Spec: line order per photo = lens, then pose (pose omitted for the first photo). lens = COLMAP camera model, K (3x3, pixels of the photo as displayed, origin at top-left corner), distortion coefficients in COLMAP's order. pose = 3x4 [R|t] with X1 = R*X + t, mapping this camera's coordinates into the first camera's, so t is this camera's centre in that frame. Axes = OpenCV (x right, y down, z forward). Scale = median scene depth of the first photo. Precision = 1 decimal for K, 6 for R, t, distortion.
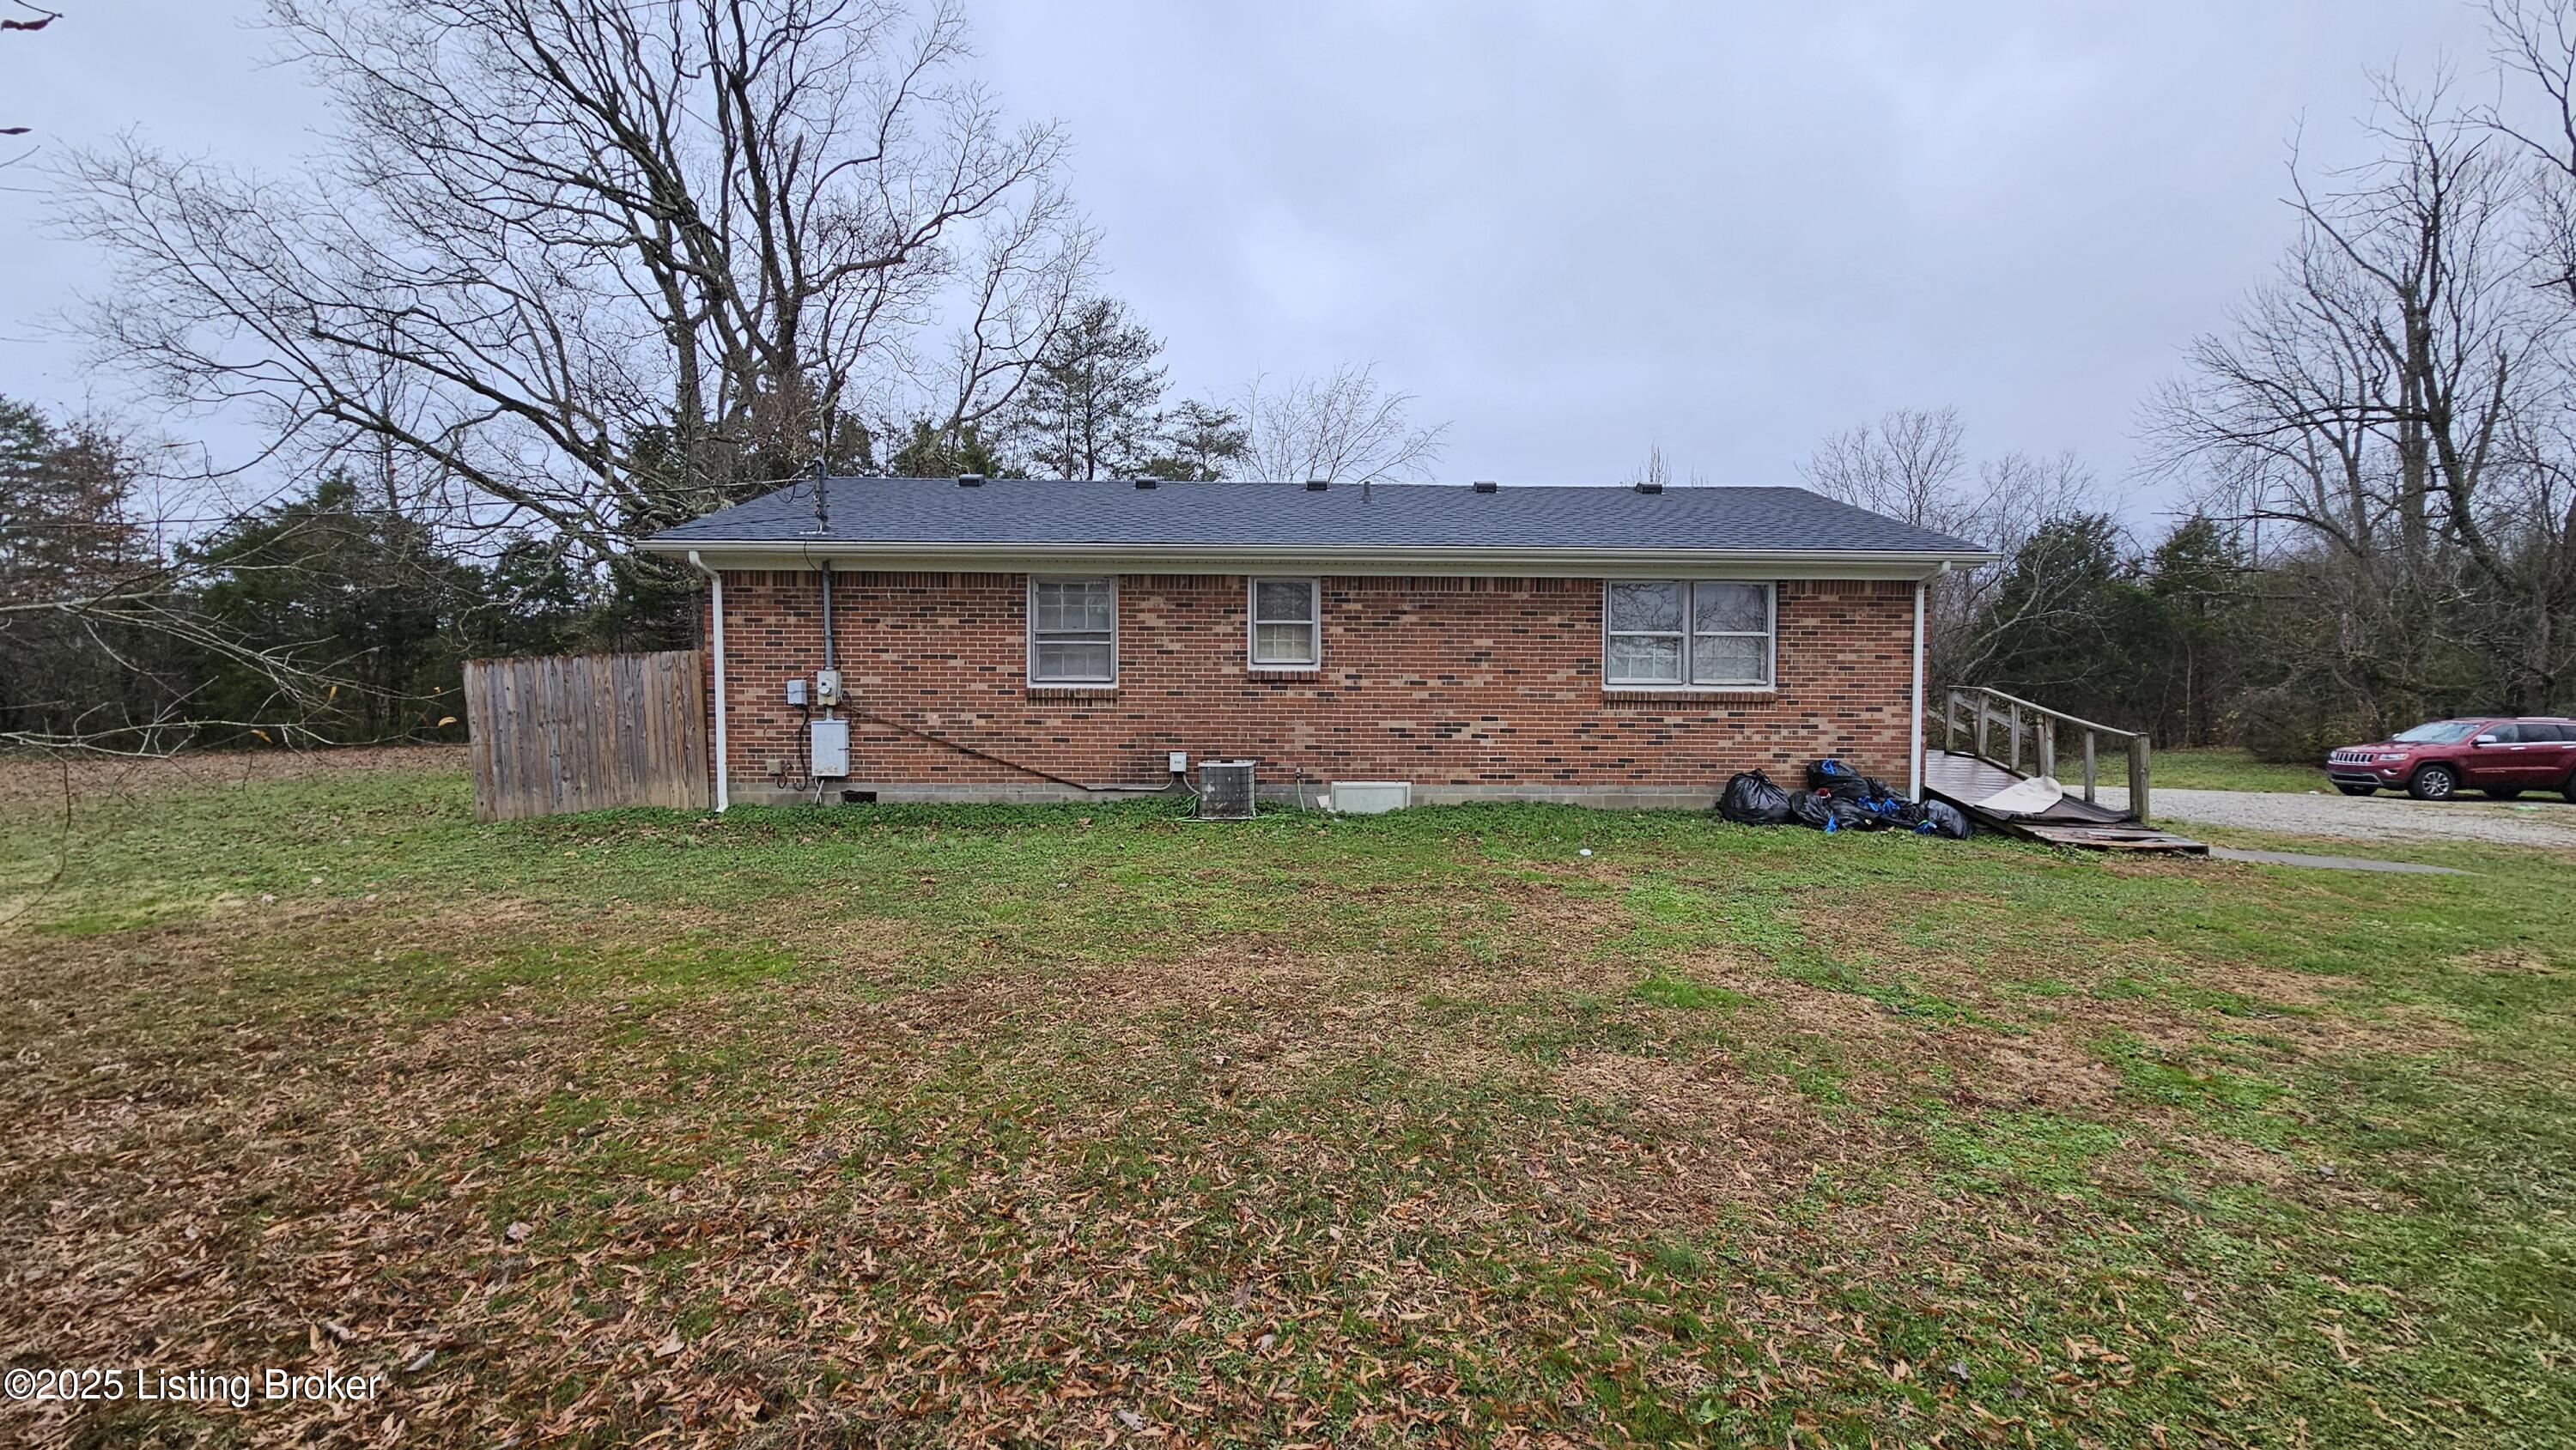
lens RADIAL K [[1056.9, 0, 1290.6], [0, 1056.9, 732.2], [0, 0, 1]] dist [-0.001530, 0.000908]
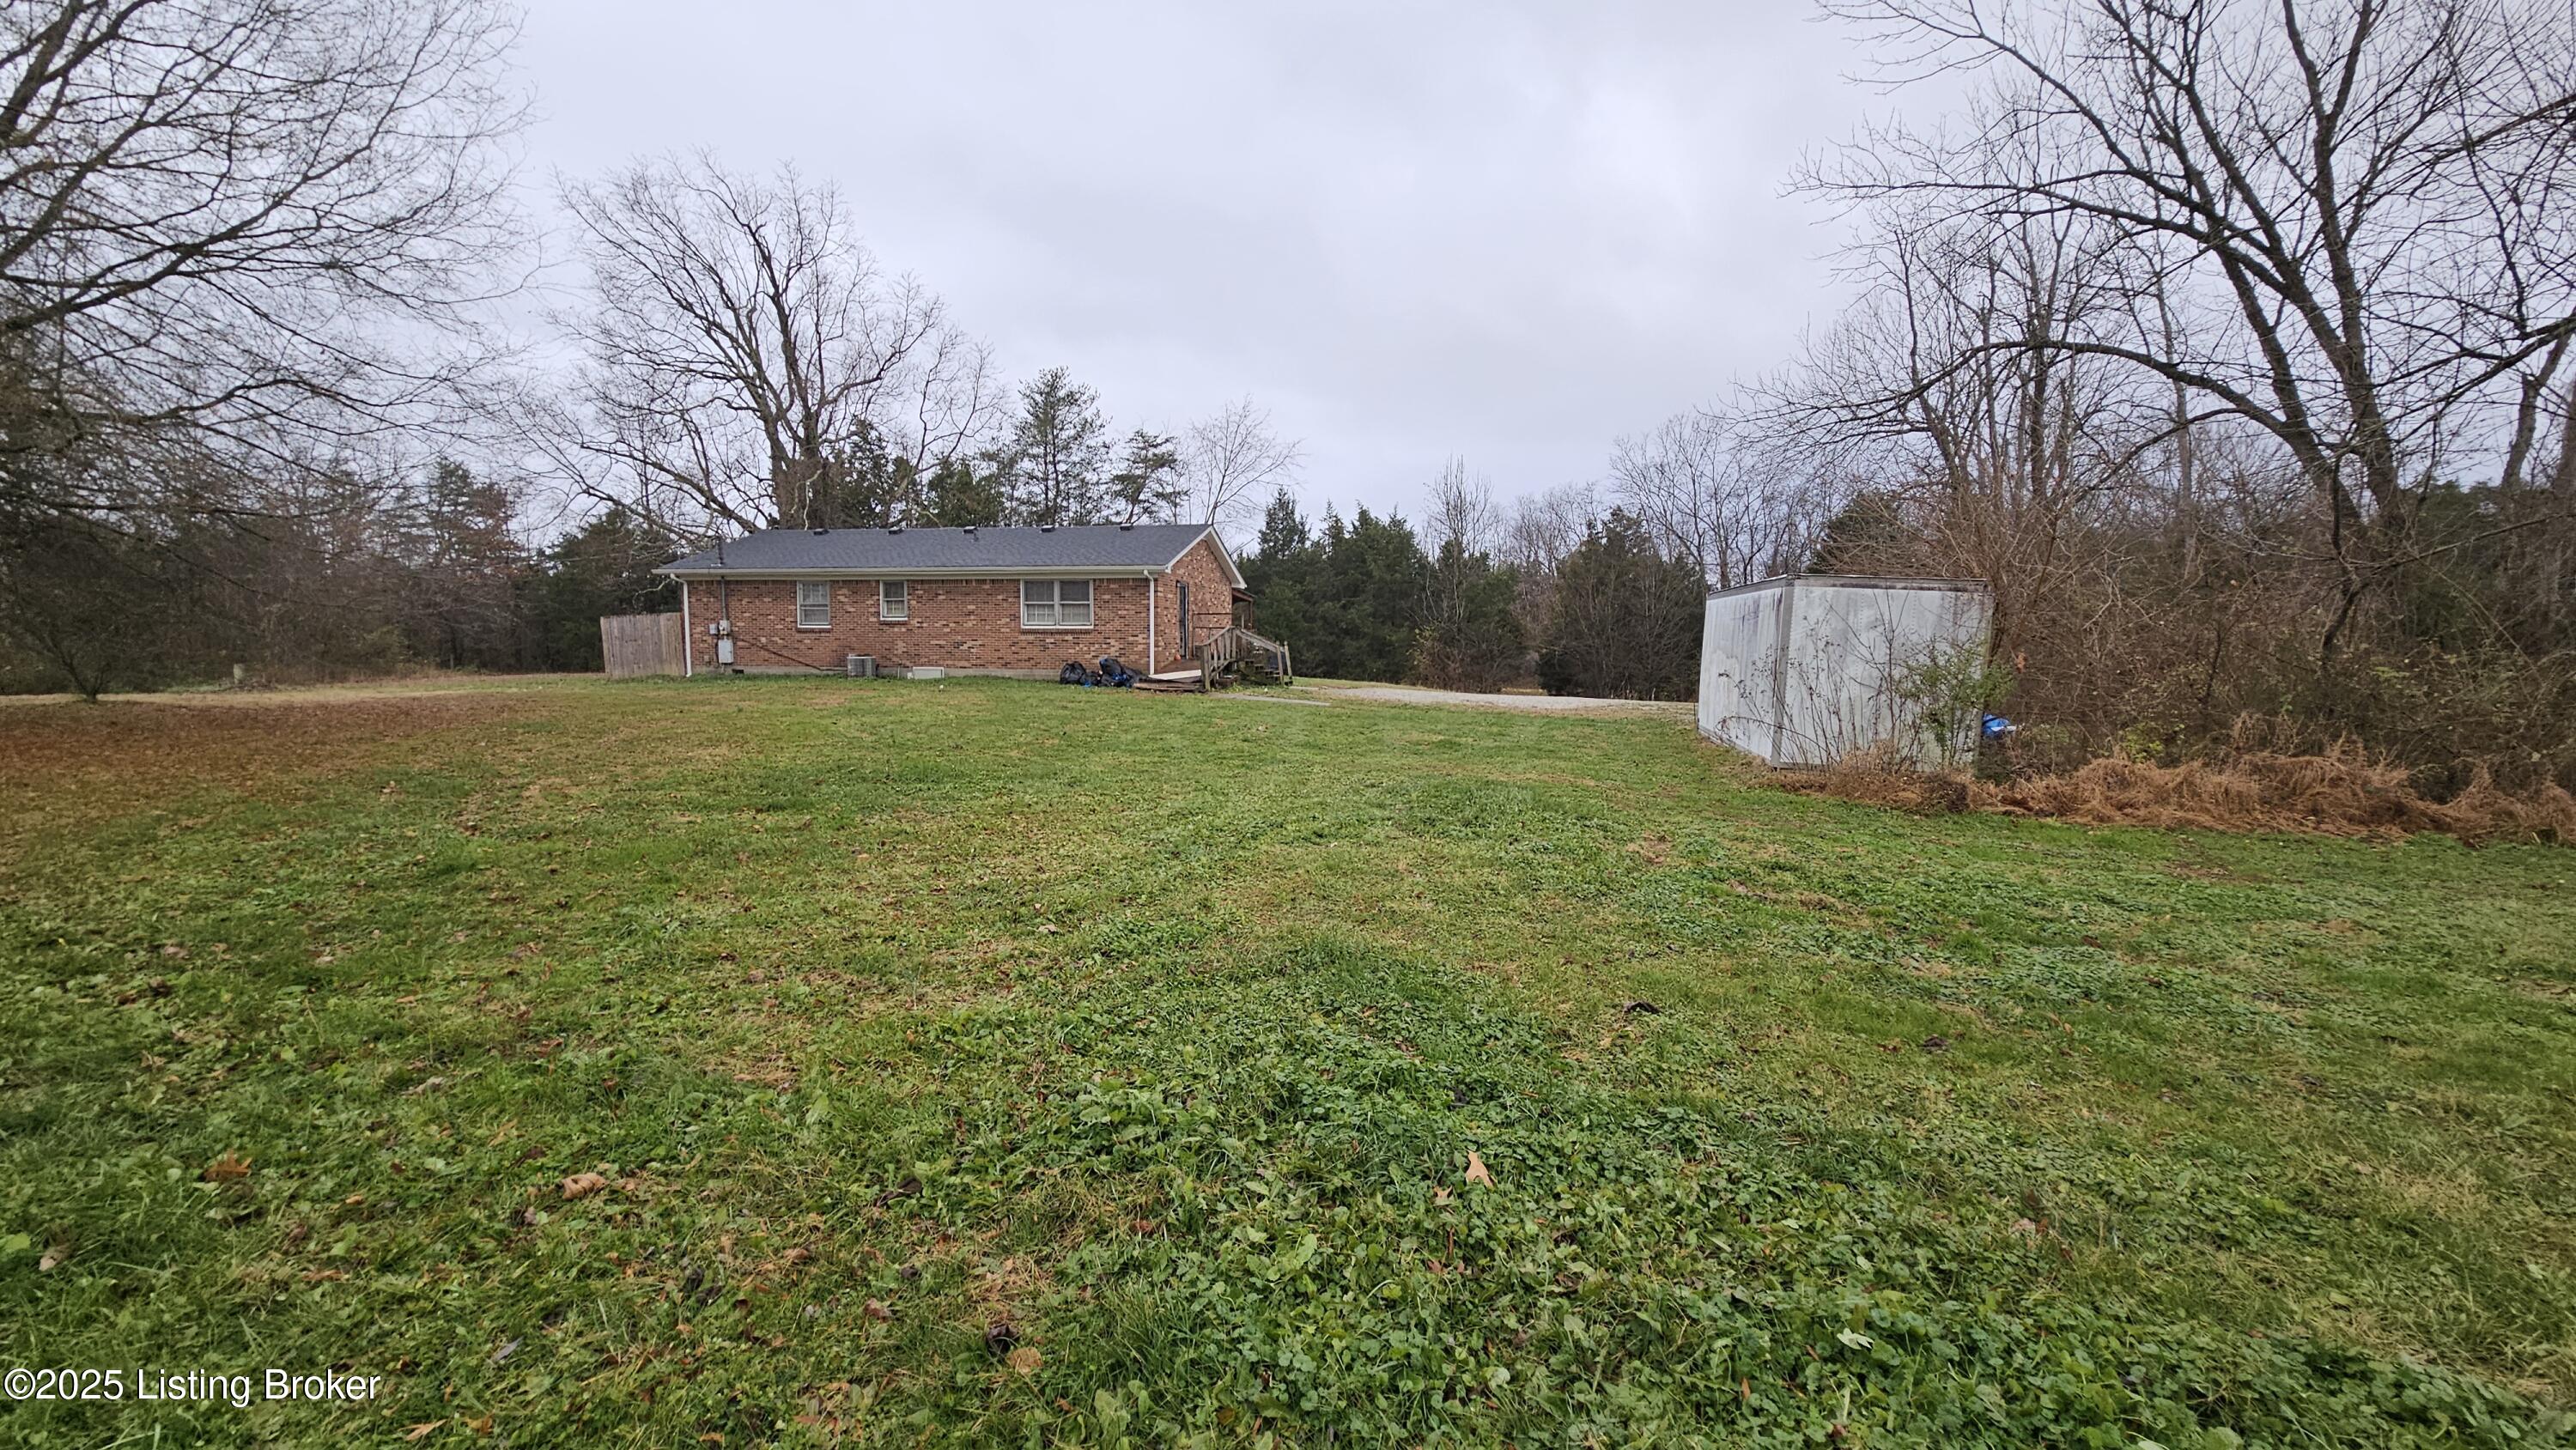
lens RADIAL K [[1056.9, 0, 1282.2], [0, 1056.9, 741.7], [0, 0, 1]] dist [-0.001530, 0.000908]
pose [[0.976105, 0.020525, -0.216327, 1.350893], [-0.009872, 0.998690, 0.050211, 0.086845], [0.217074, -0.046876, 0.975029, -1.129020]]
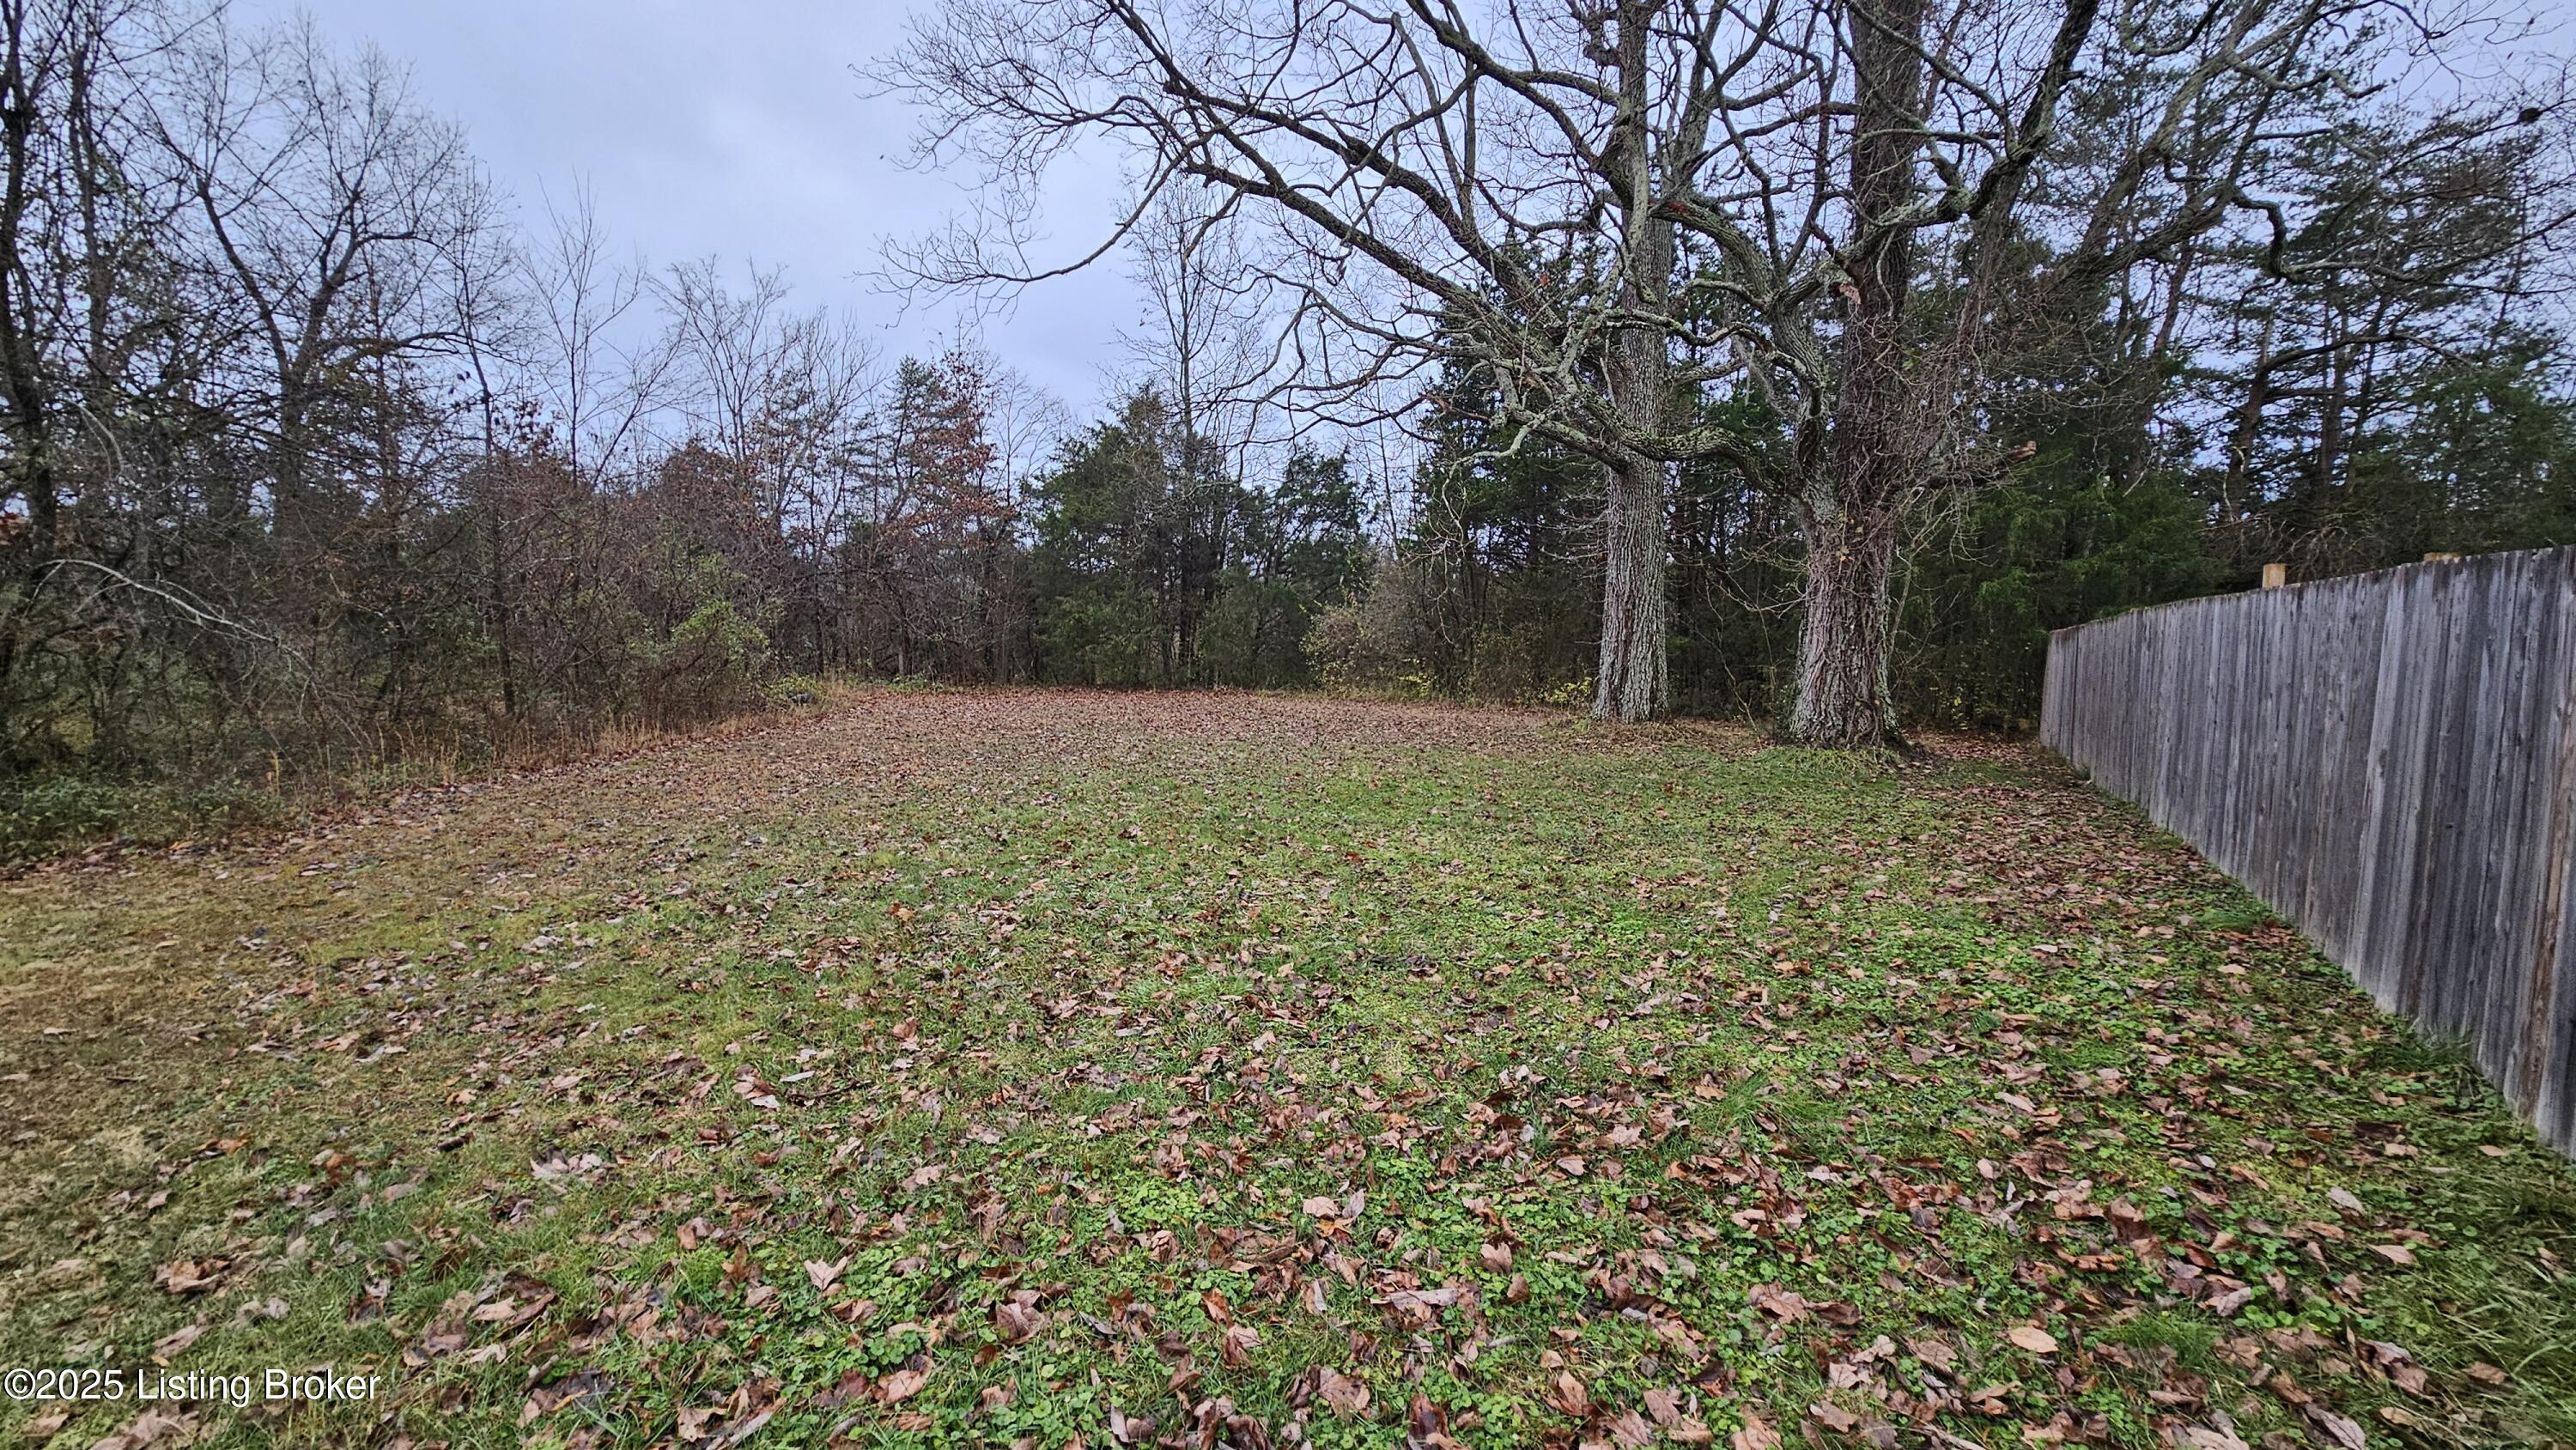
lens RADIAL K [[1056.9, 0, 1291.0], [0, 1056.9, 727.0], [0, 0, 1]] dist [-0.001530, 0.000908]
pose [[0.844225, 0.058733, -0.532762, -0.863662], [-0.027539, 0.997418, 0.066319, -0.052304], [0.535282, -0.041317, 0.843663, 0.838213]]
